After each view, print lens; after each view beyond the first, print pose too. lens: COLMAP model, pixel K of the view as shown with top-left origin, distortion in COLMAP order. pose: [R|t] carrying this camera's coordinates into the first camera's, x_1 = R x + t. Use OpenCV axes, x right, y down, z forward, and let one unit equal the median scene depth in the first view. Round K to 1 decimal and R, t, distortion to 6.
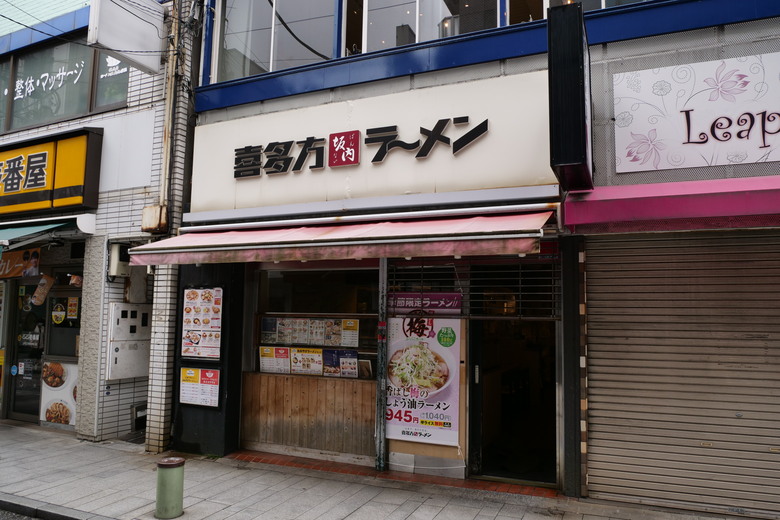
lens RADIAL K [[561.9, 0, 387.0], [0, 561.9, 263.8], [0, 0, 1]] dist [-0.056234, 0.027353]
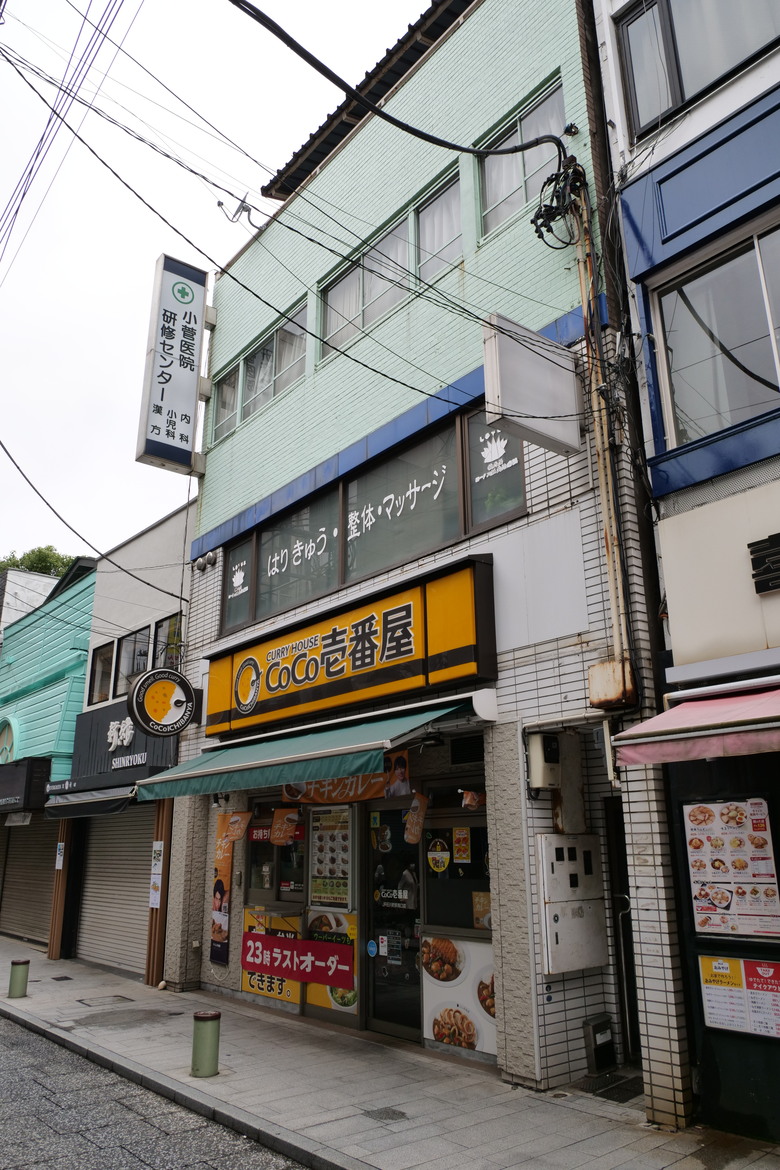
lens RADIAL K [[842.9, 0, 397.8], [0, 842.9, 581.7], [0, 0, 1]] dist [-0.056234, 0.027353]
pose [[0.898841, -0.152120, -0.411029, -0.224554], [0.062331, 0.972669, -0.223674, -0.001873], [0.433820, 0.175427, 0.883756, 0.099387]]
